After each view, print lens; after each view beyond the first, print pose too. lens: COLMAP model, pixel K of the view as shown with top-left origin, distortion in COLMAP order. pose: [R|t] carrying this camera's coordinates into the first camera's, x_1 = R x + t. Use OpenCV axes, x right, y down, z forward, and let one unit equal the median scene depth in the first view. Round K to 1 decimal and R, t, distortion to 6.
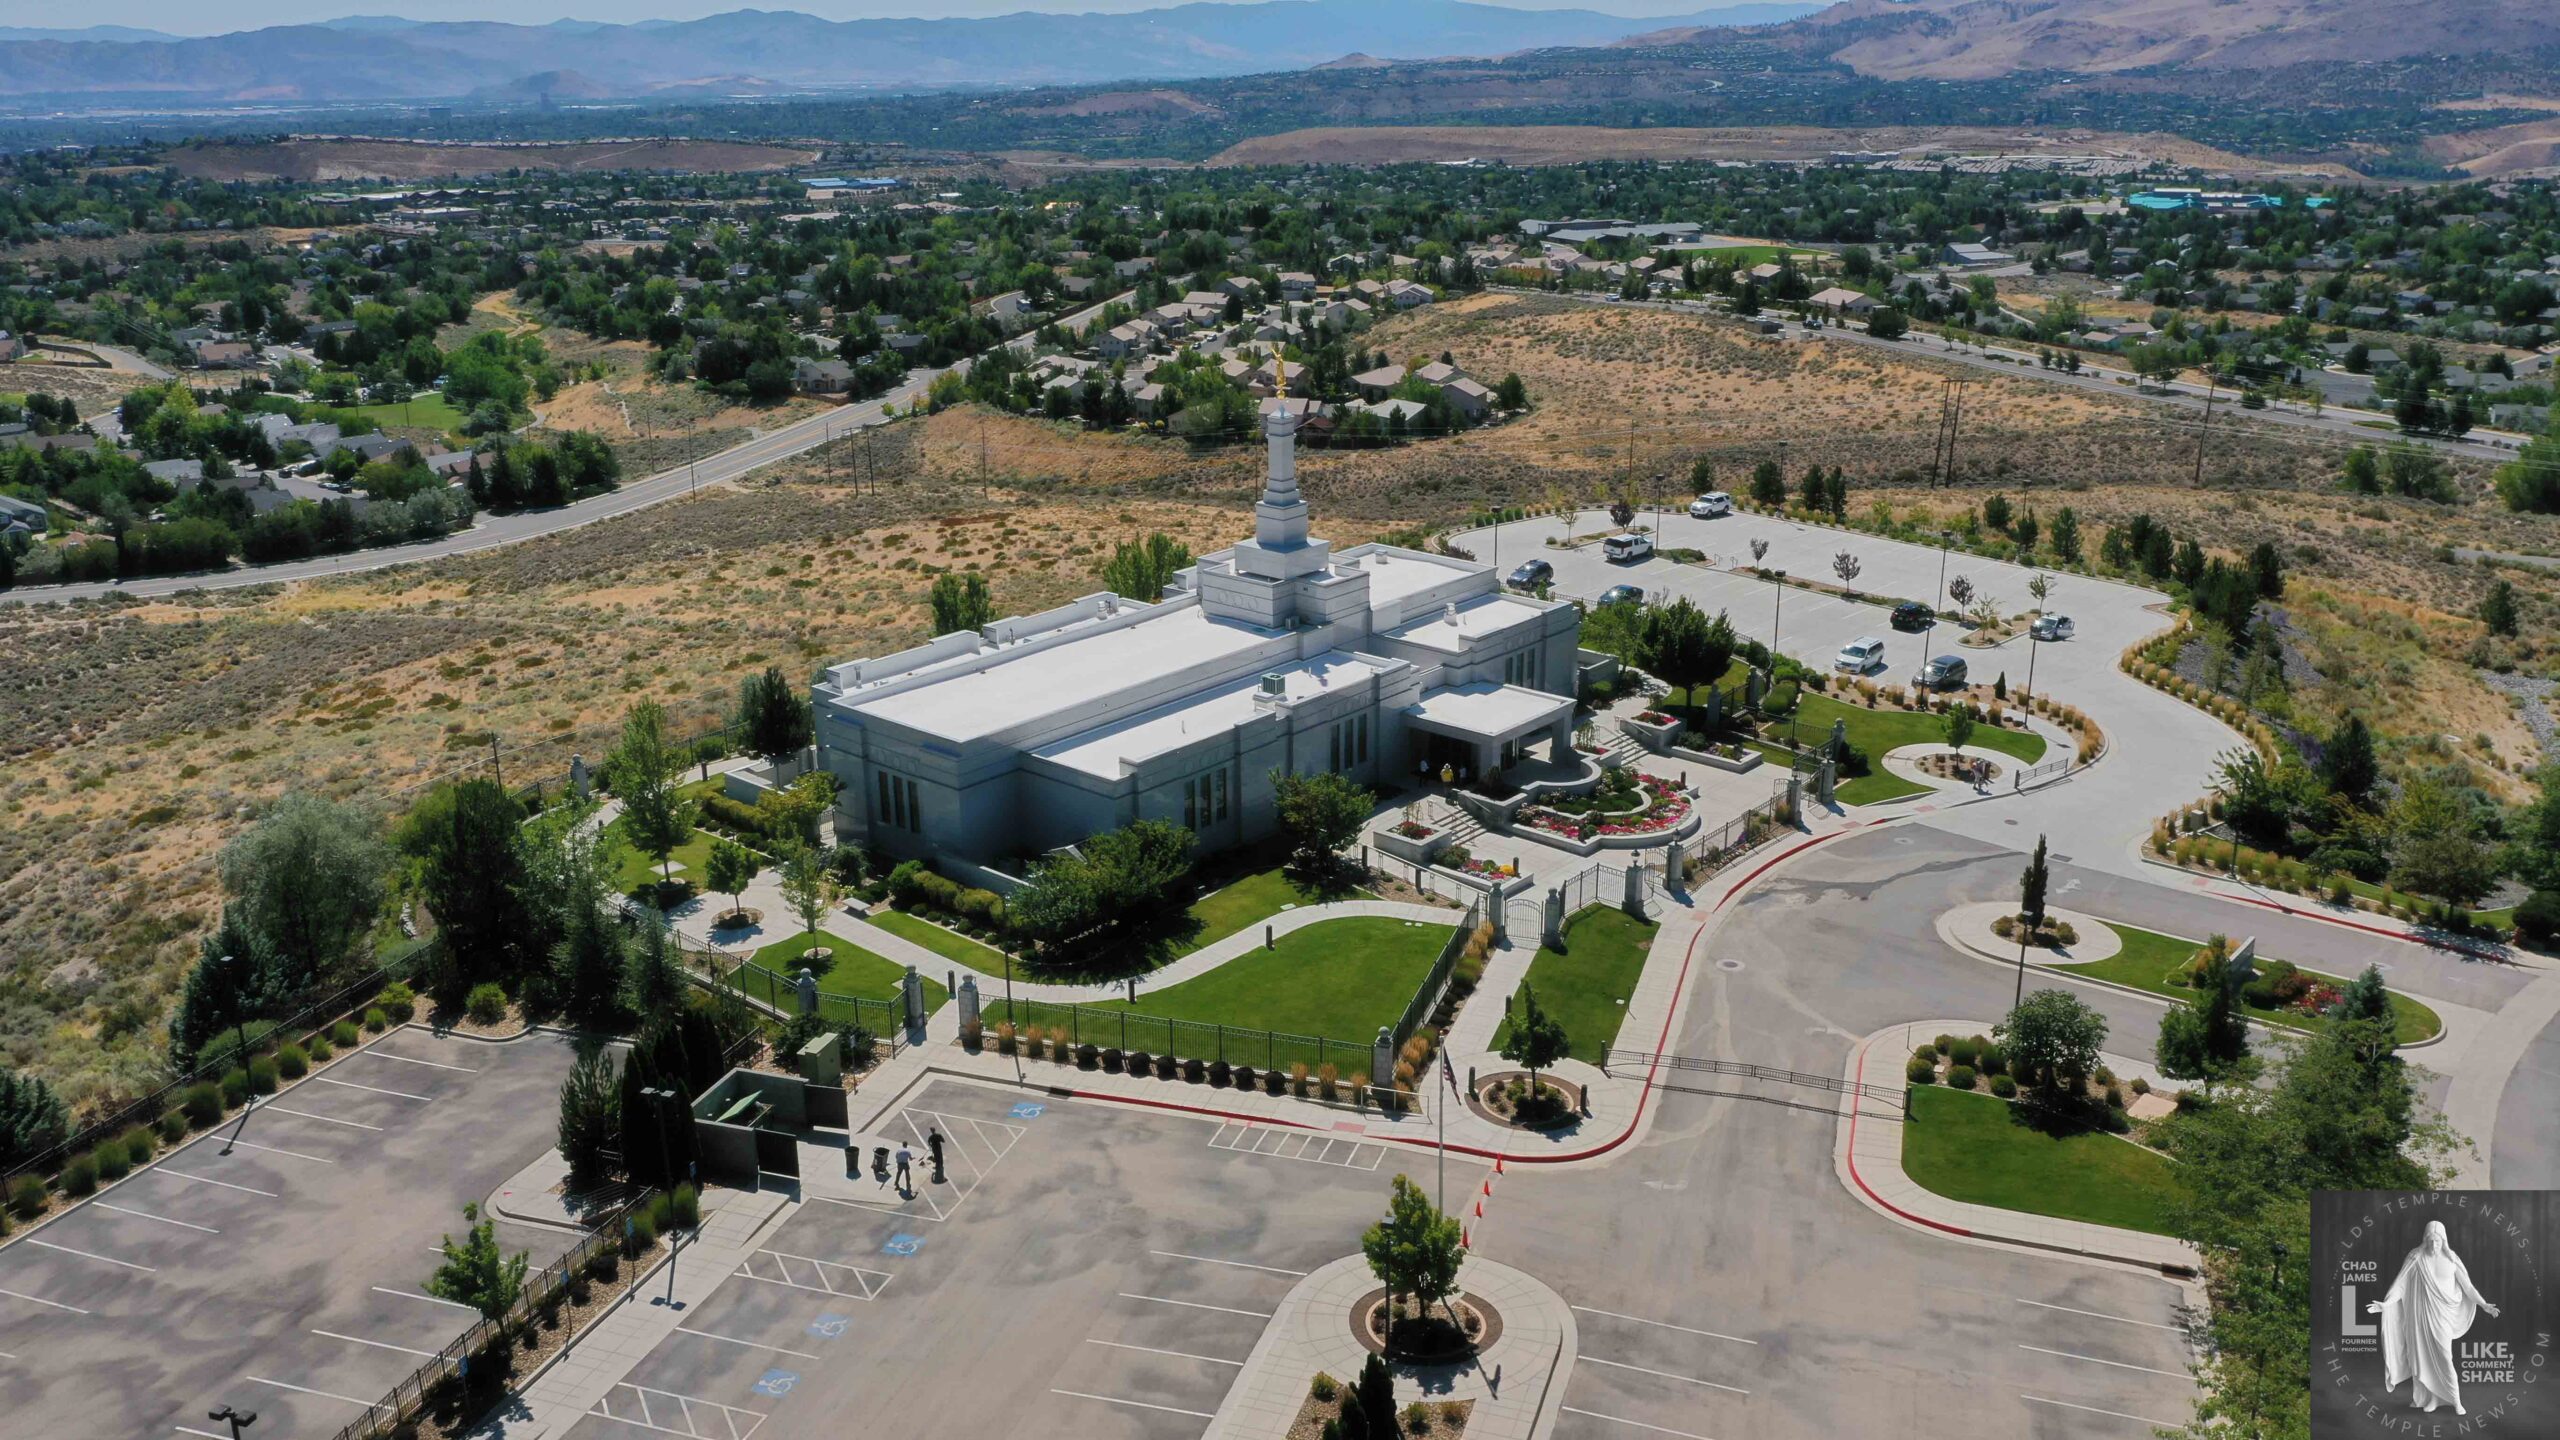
lens RADIAL K [[2021.9, 0, 1274.3], [0, 2021.9, 721.2], [0, 0, 1]] dist [0.001263, 0.001494]
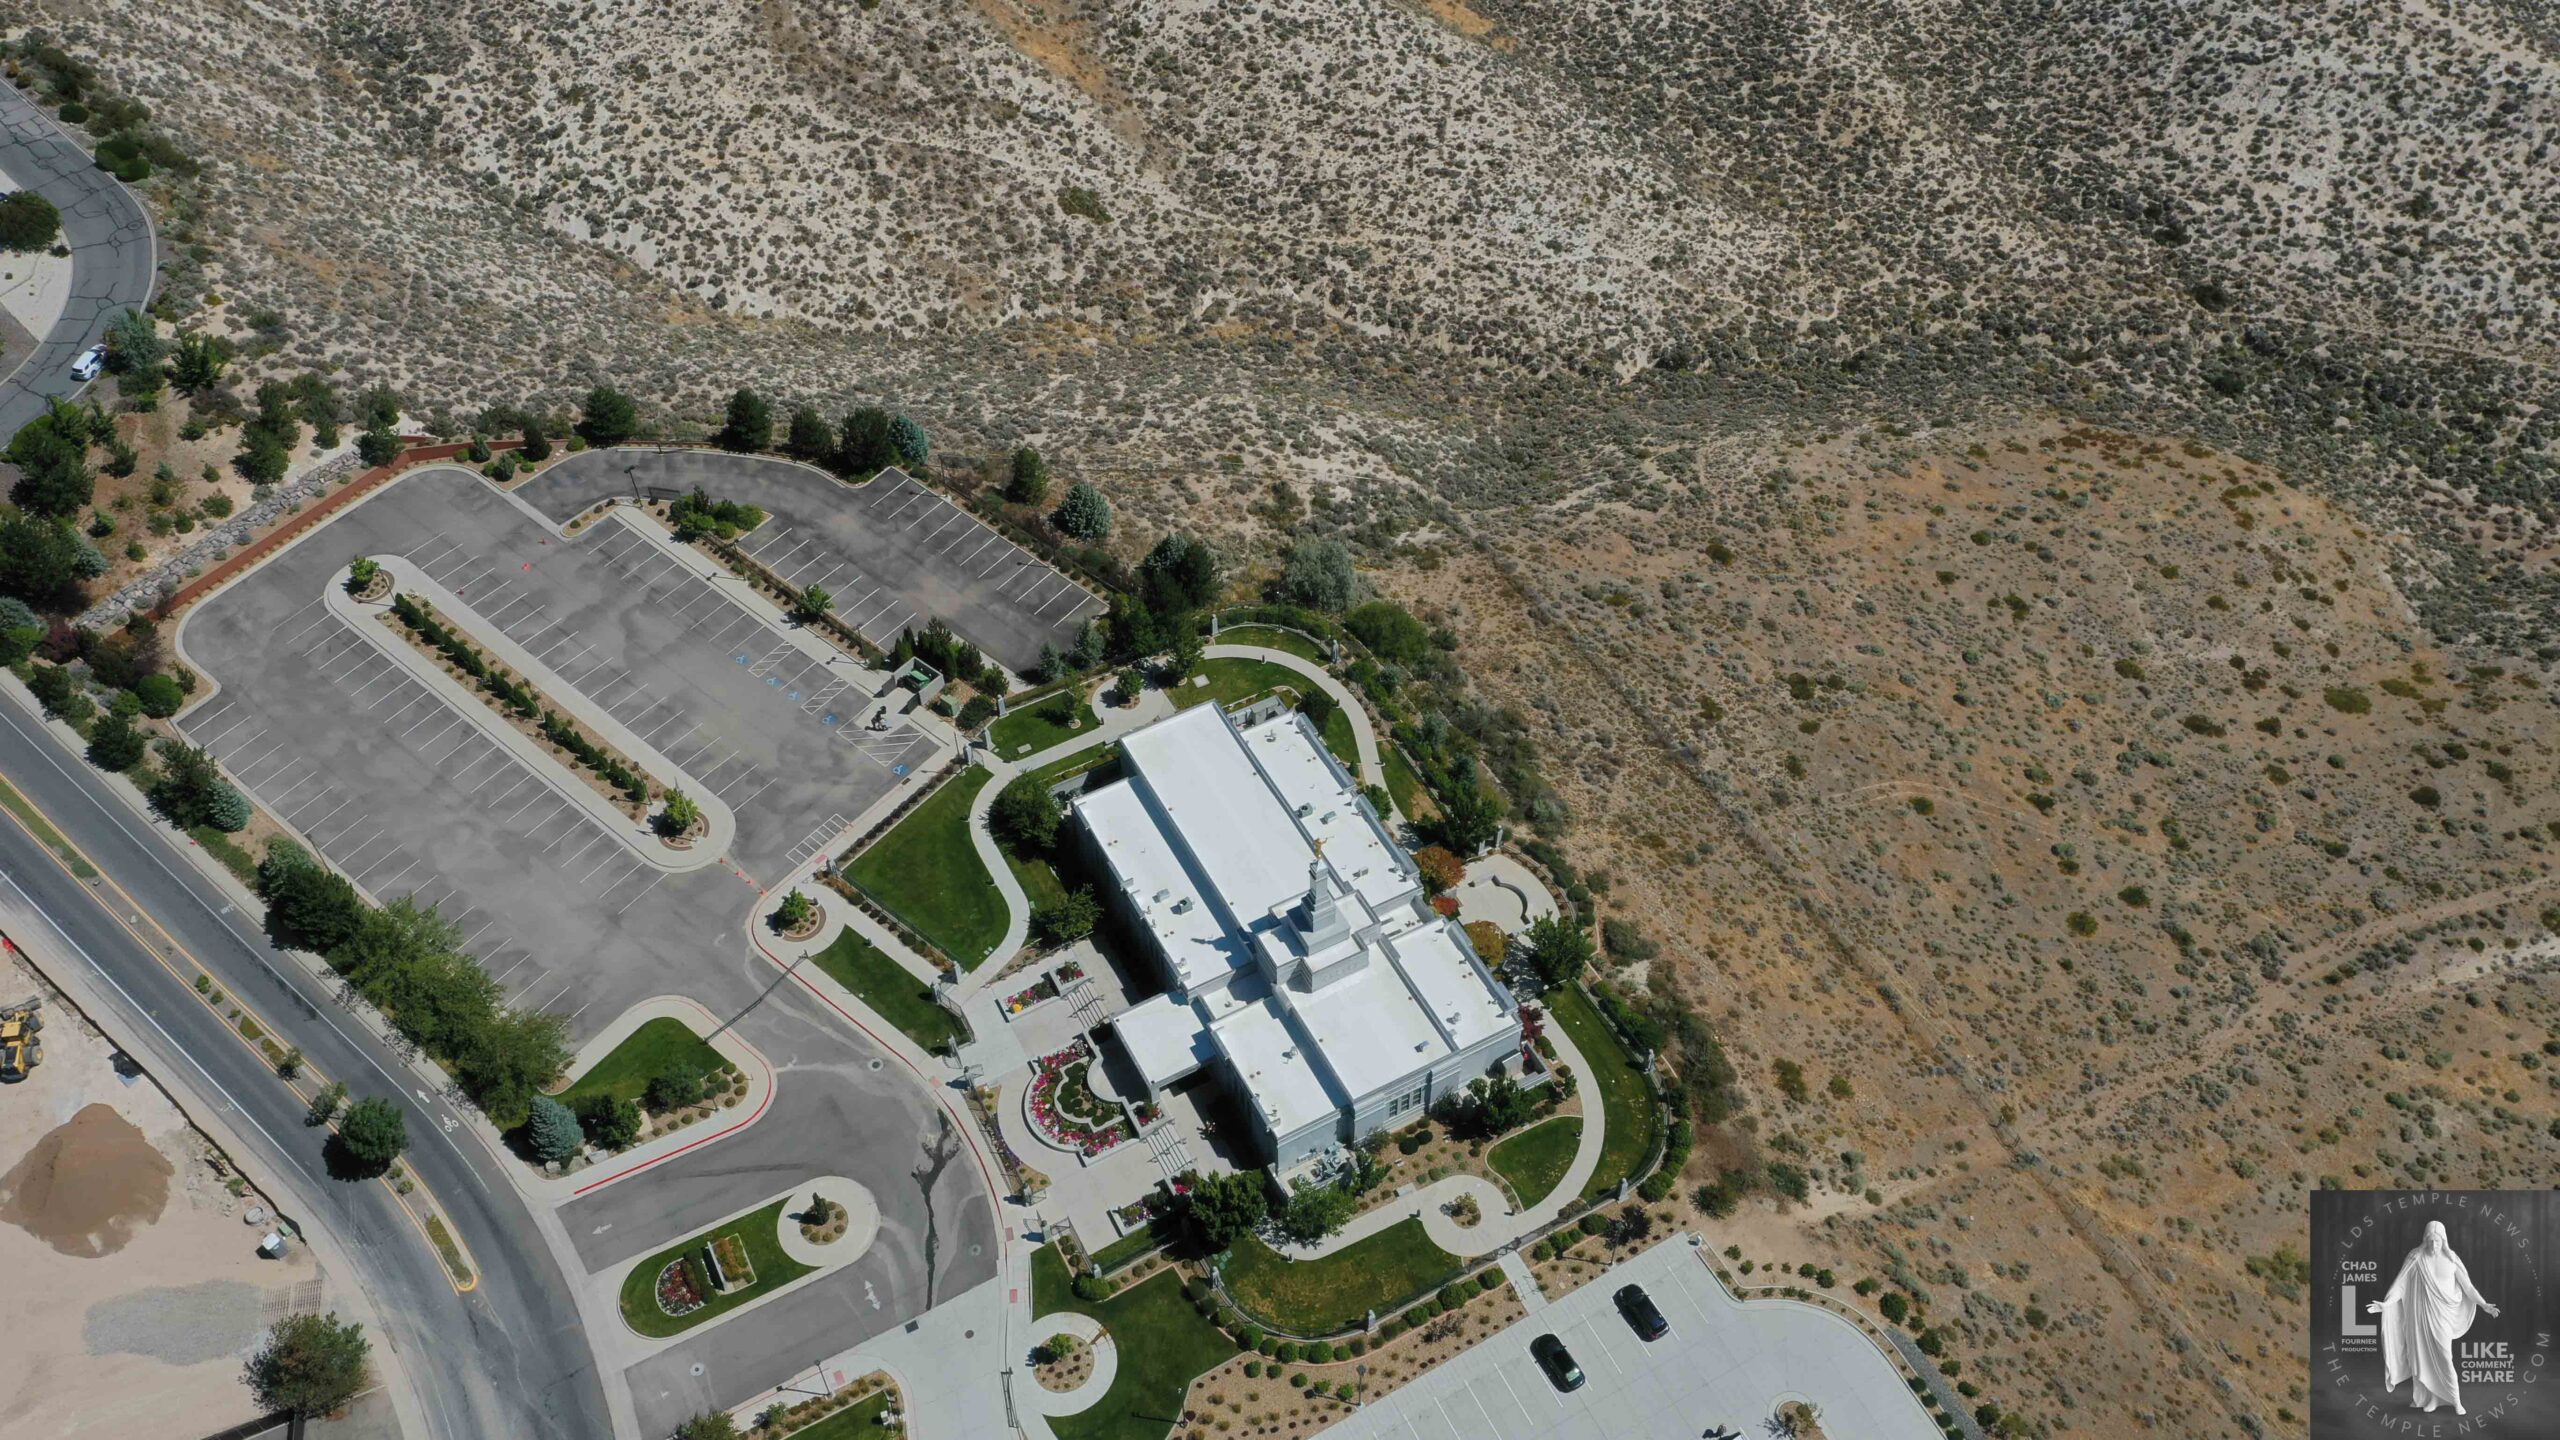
lens RADIAL K [[2021.9, 0, 1274.3], [0, 2021.9, 721.2], [0, 0, 1]] dist [0.001263, 0.001494]
pose [[-0.355155, 0.712279, -0.605412, 0.786328], [-0.283480, 0.535074, 0.795823, -1.301777], [0.890788, 0.454263, 0.011883, 0.897486]]
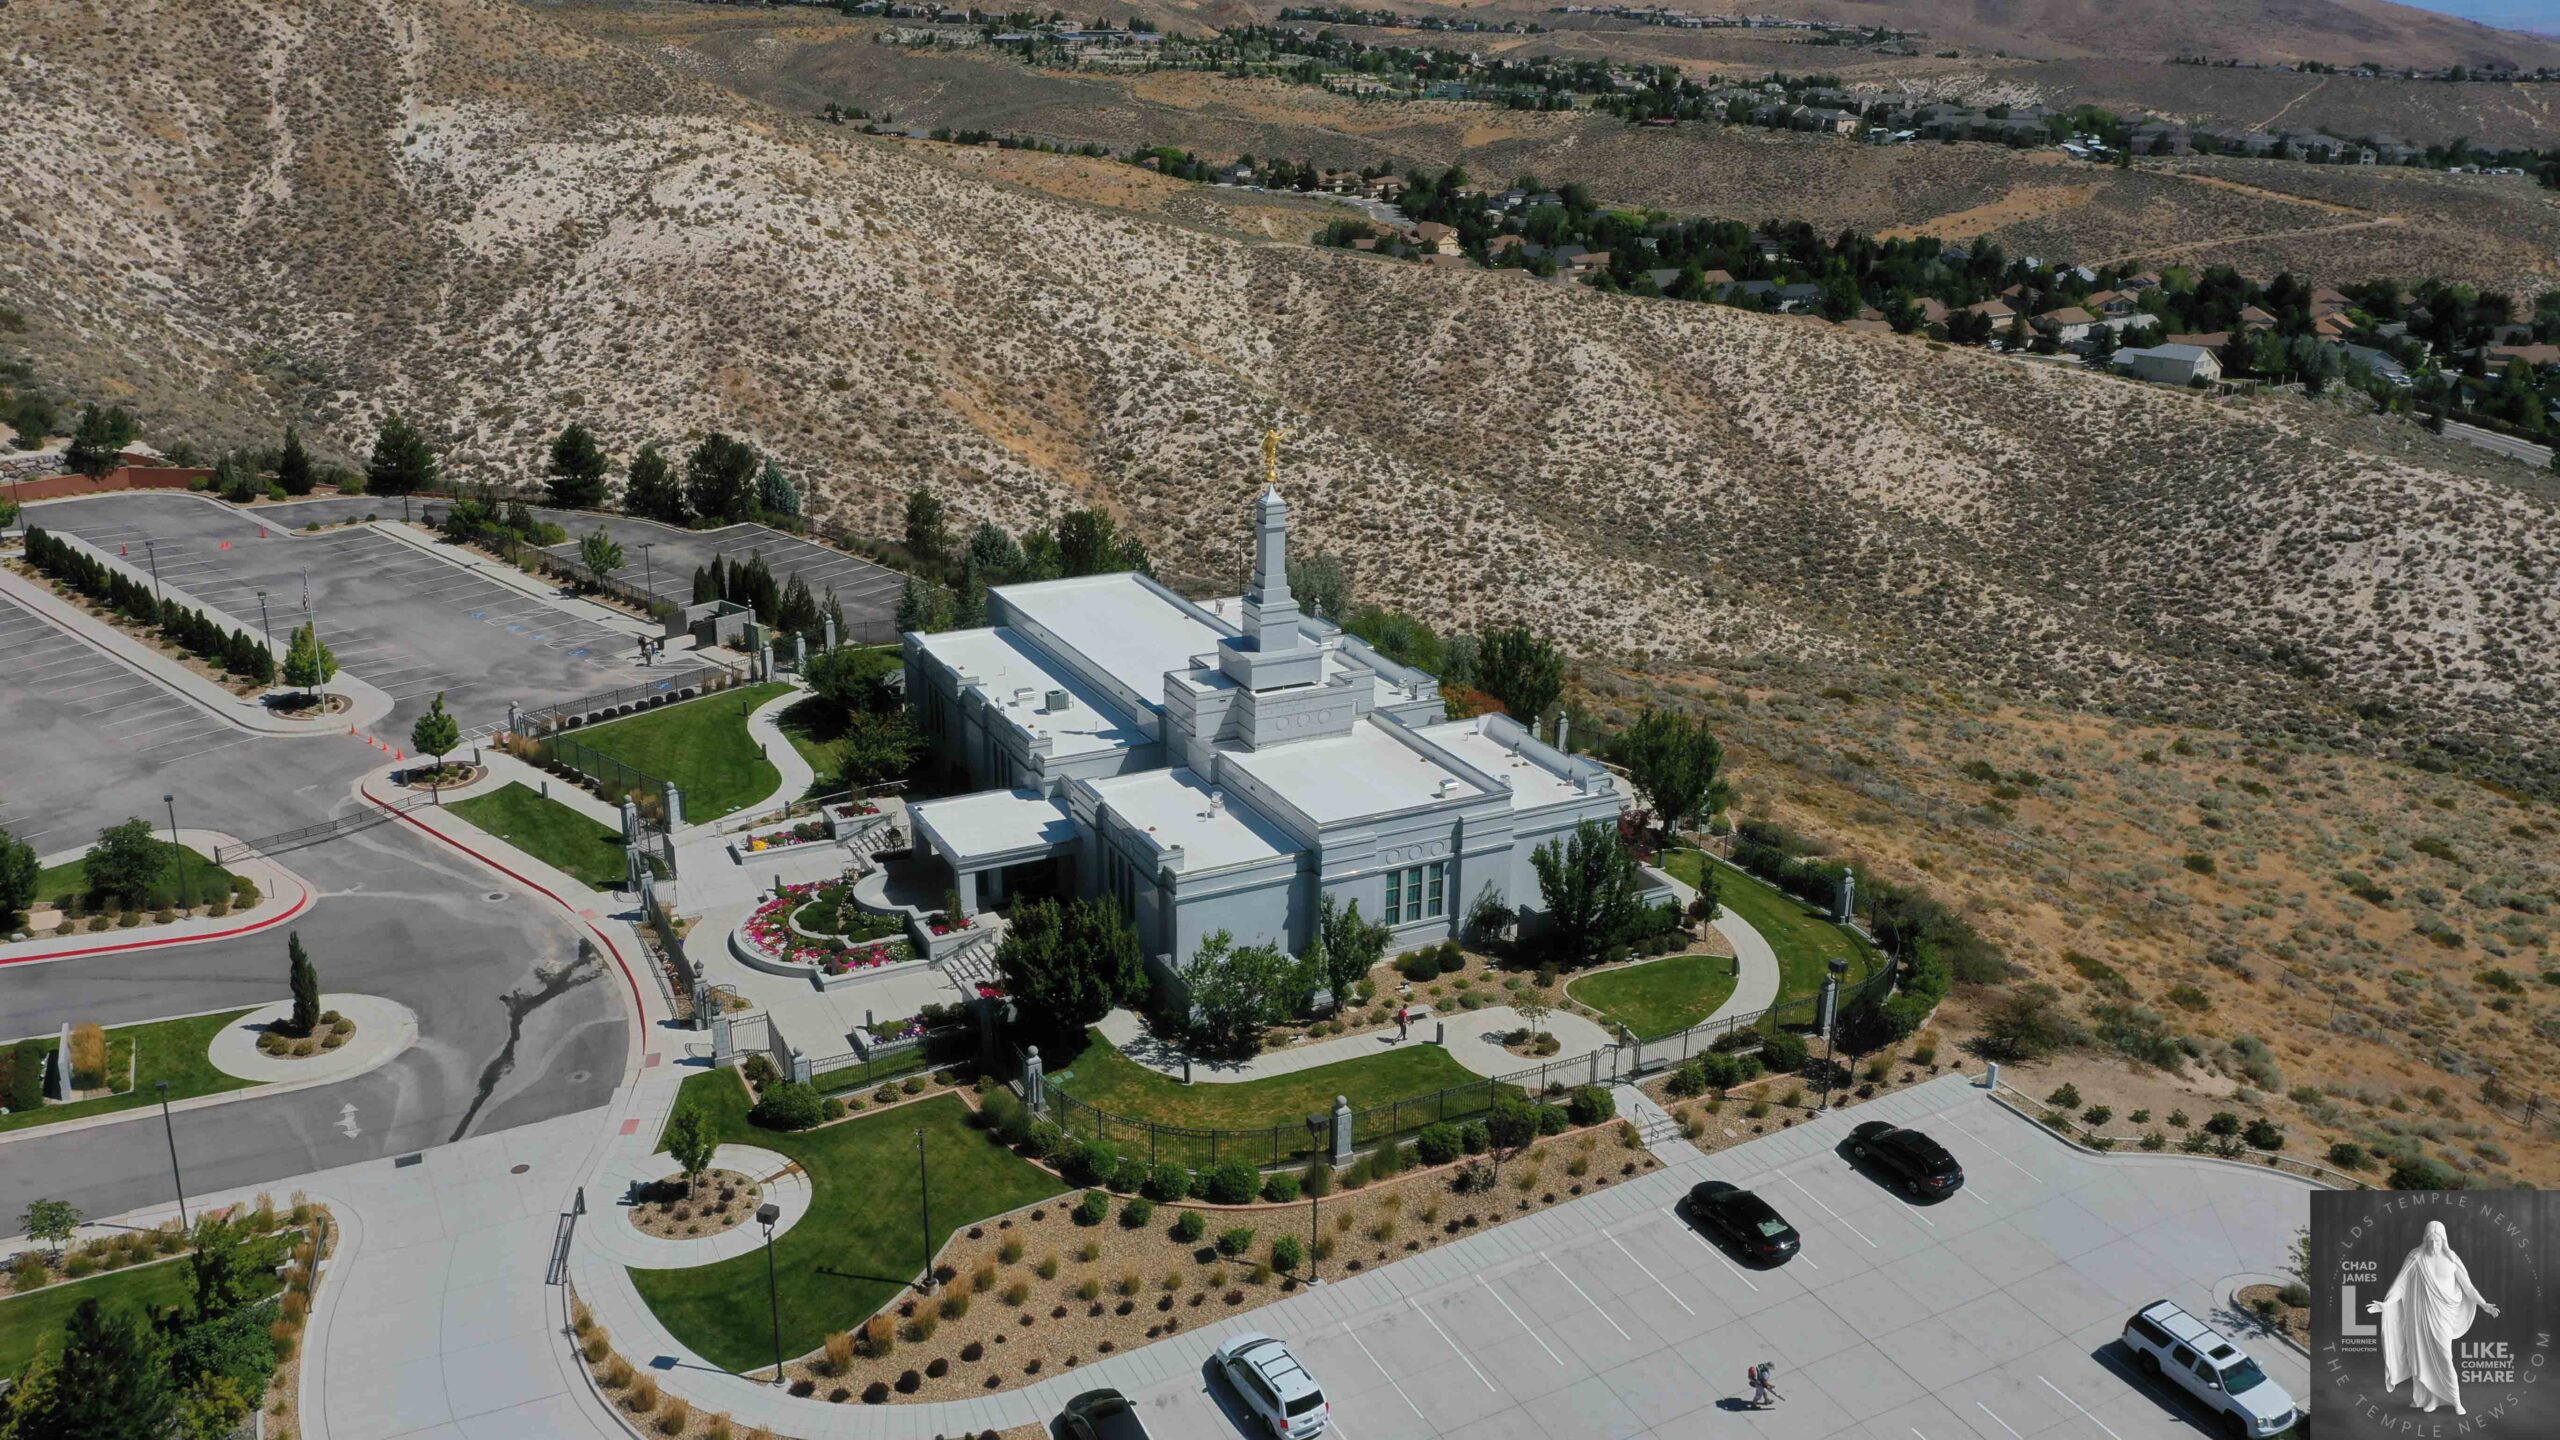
lens RADIAL K [[2021.9, 0, 1274.3], [0, 2021.9, 721.2], [0, 0, 1]] dist [0.001263, 0.001494]
pose [[-0.379490, 0.302807, -0.874240, 0.771063], [-0.298818, 0.854167, 0.425566, -0.430580], [0.875611, 0.422737, -0.233663, 1.224696]]
